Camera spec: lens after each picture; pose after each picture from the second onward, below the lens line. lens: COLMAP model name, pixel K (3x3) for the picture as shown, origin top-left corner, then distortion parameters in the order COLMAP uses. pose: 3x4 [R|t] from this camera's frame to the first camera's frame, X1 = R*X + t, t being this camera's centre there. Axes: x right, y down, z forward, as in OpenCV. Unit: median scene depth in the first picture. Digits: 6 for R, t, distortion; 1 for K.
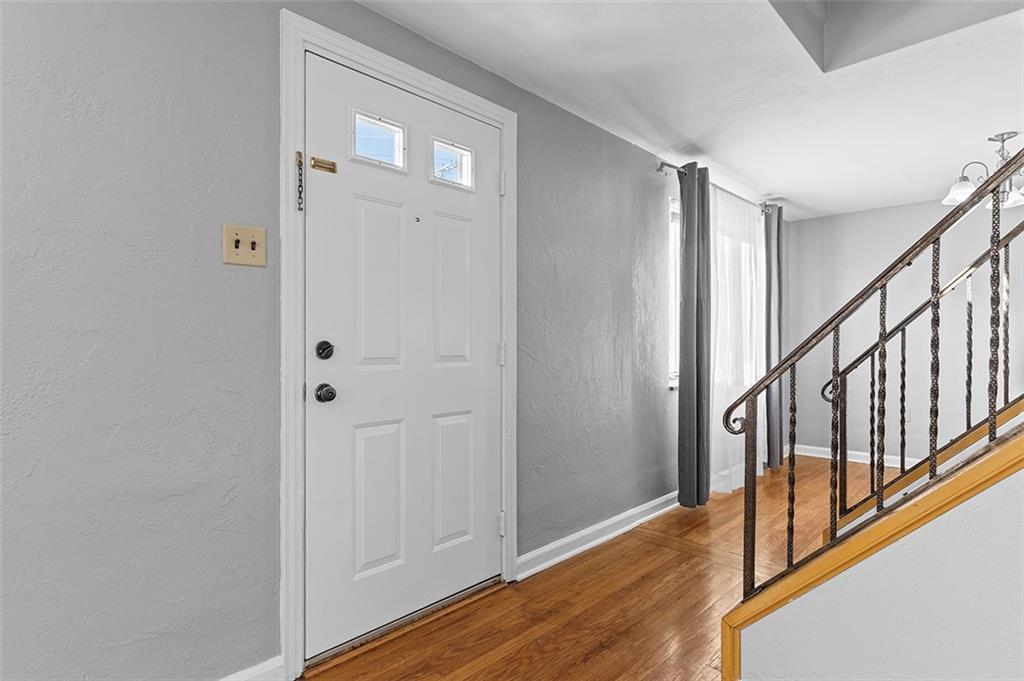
lens RADIAL K [[538.2, 0, 508.8], [0, 538.2, 335.7], [0, 0, 1]] dist [-0.001448, -0.001327]
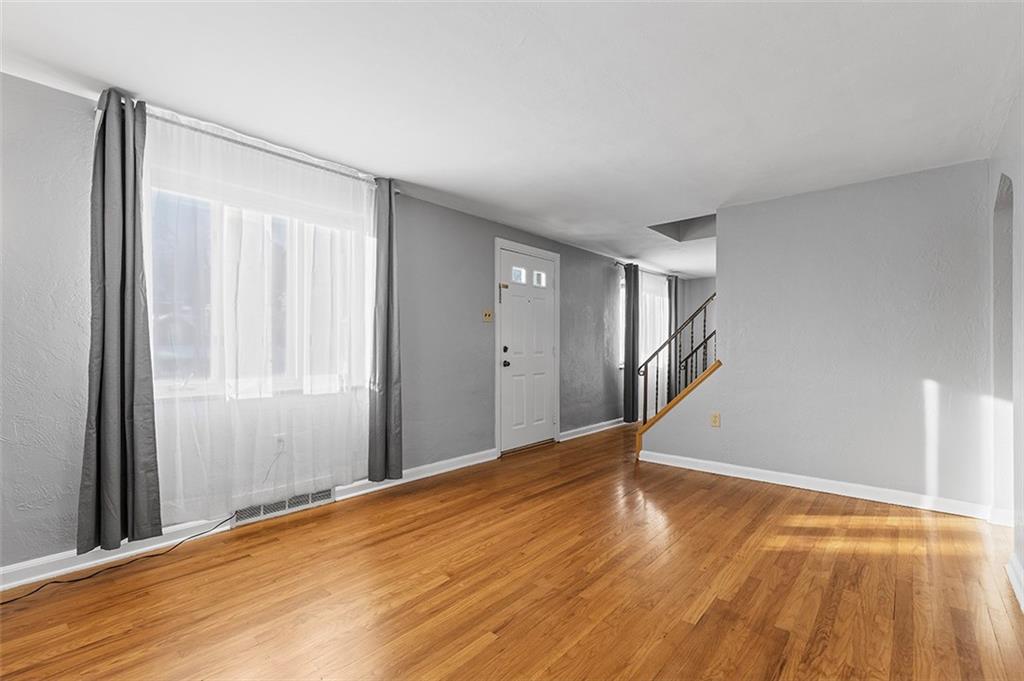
lens RADIAL K [[462.7, 0, 513.2], [0, 462.7, 347.5], [0, 0, 1]] dist [0.010976, -0.001542]
pose [[0.997852, -0.000322, 0.065503, -0.339872], [-0.000617, 0.999897, 0.014309, -0.013499], [-0.065500, -0.014318, 0.997750, -1.118483]]
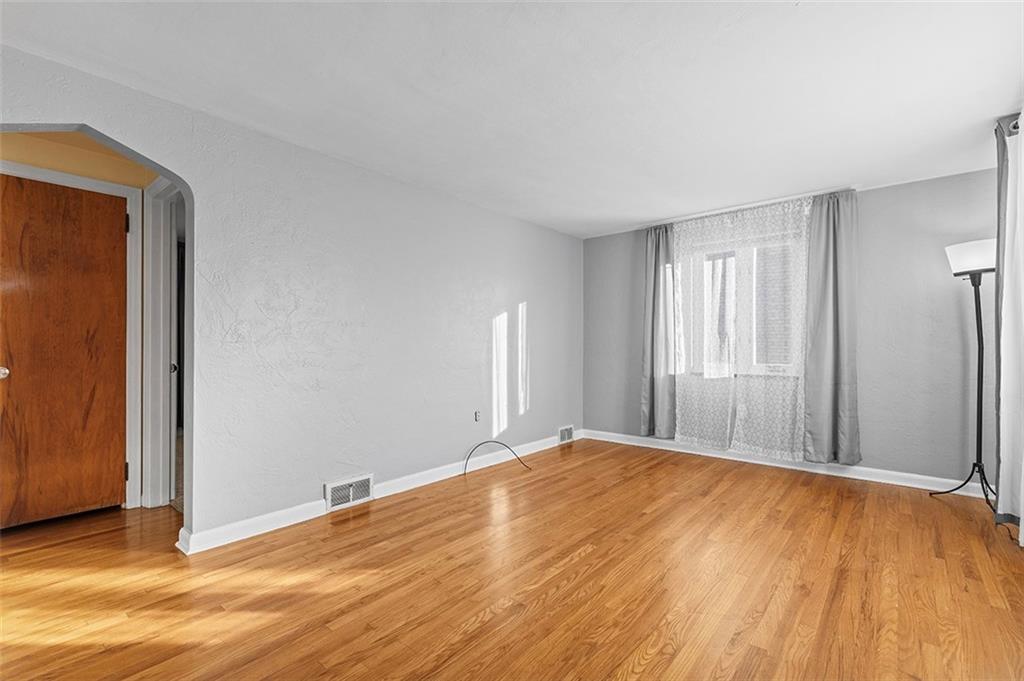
lens RADIAL K [[462.7, 0, 519.0], [0, 462.7, 344.9], [0, 0, 1]] dist [0.010976, -0.001542]
pose [[-0.995784, -0.005273, -0.091573, 0.109485], [-0.003980, 0.999890, -0.014299, 0.019299], [0.091639, -0.013874, -0.995696, 0.738616]]
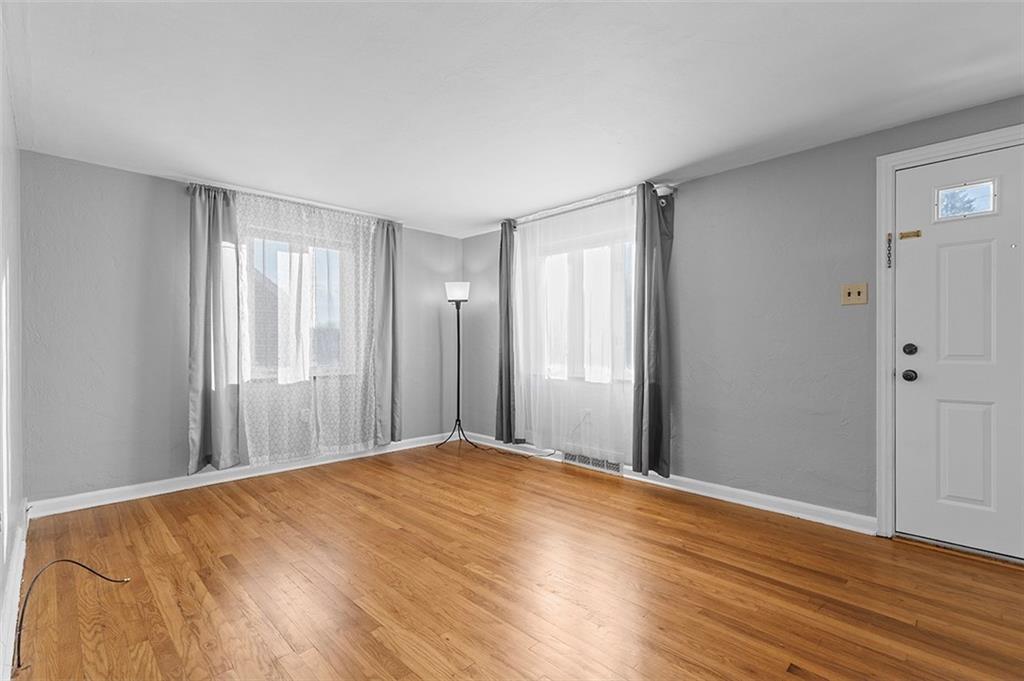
lens RADIAL K [[462.7, 0, 518.3], [0, 462.7, 350.1], [0, 0, 1]] dist [0.010976, -0.001542]
pose [[-0.001579, 0.007958, -0.999967, 0.774036], [0.012569, 0.999890, 0.007938, 0.002362], [0.999920, -0.012556, -0.001679, -0.131213]]
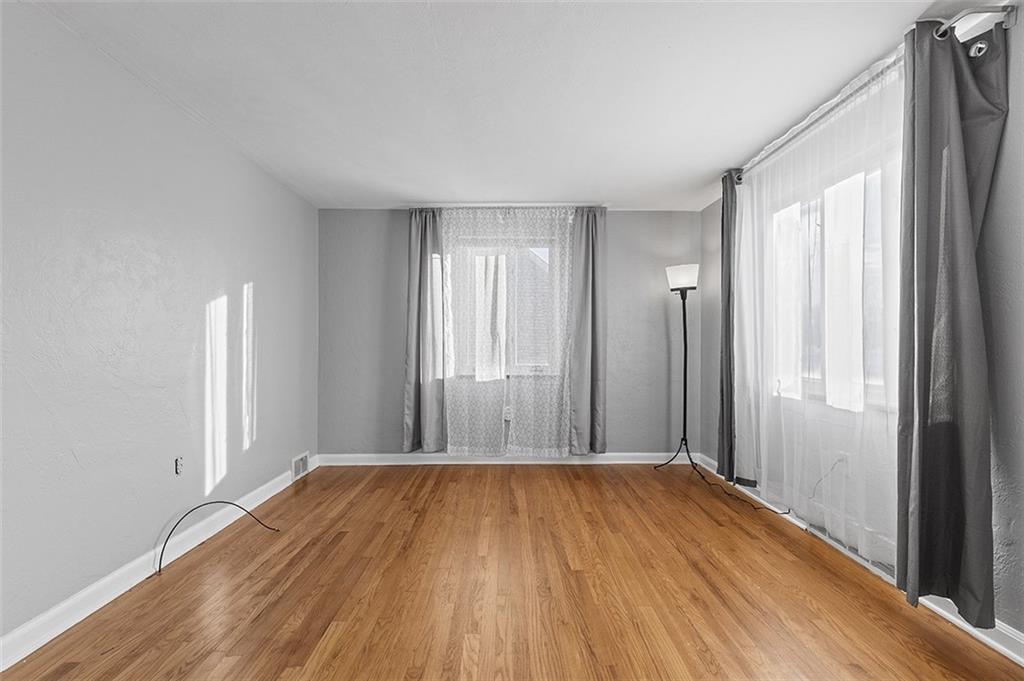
lens RADIAL K [[462.7, 0, 517.8], [0, 462.7, 340.7], [0, 0, 1]] dist [0.010976, -0.001542]
pose [[-0.693806, -0.010978, -0.720078, 0.316539], [0.005610, 0.999771, -0.020647, 0.009806], [0.720140, -0.018365, -0.693586, 0.298863]]
